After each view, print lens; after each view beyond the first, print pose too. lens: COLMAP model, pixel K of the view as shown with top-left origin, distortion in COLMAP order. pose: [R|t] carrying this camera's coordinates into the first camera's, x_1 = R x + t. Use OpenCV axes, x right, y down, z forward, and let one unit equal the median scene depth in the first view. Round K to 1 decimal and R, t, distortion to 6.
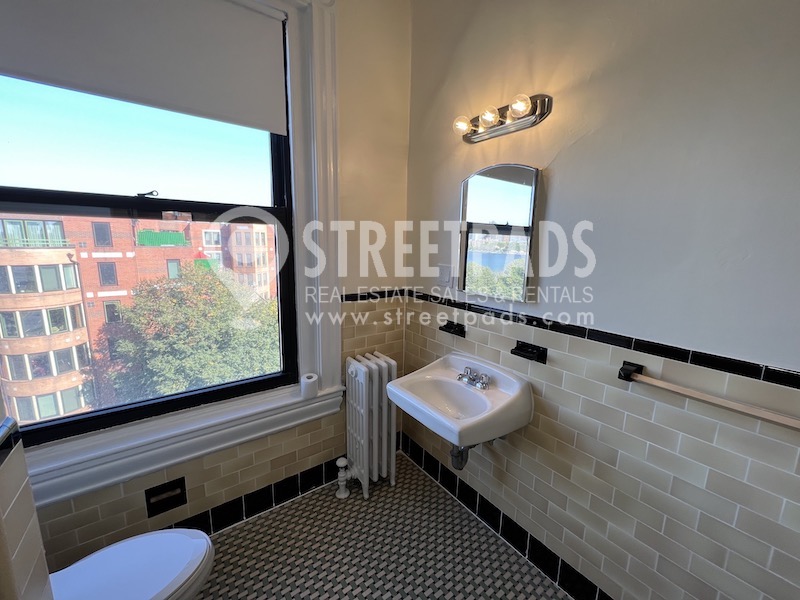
lens RADIAL K [[319.9, 0, 397.1], [0, 319.9, 297.7], [0, 0, 1]] dist [-0.000935, 0.000279]
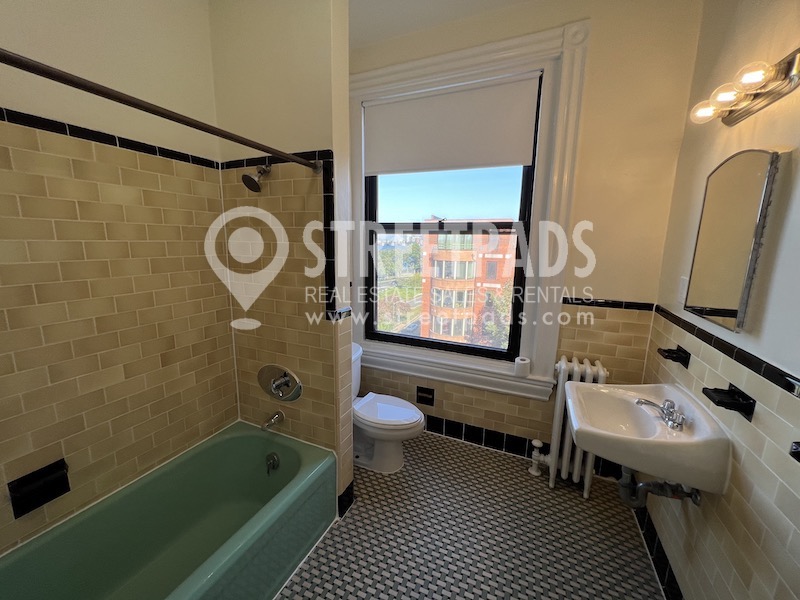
lens RADIAL K [[319.9, 0, 397.1], [0, 319.9, 297.7], [0, 0, 1]] dist [-0.000935, 0.000279]
pose [[0.506607, 0.142205, -0.850369, 0.455511], [-0.153737, 0.985397, 0.073197, 0.001131], [0.848360, 0.093651, 0.521071, -0.054868]]
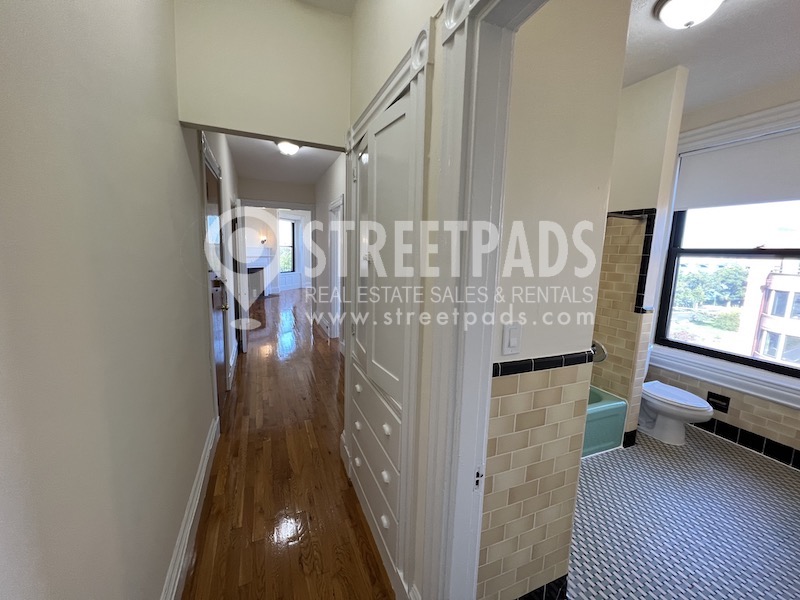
lens RADIAL K [[319.9, 0, 397.1], [0, 319.9, 297.7], [0, 0, 1]] dist [-0.000935, 0.000279]
pose [[-0.222811, 0.111604, -0.968452, 1.160658], [-0.199469, 0.967188, 0.157350, 0.078034], [0.954237, 0.228236, -0.193238, -0.470389]]
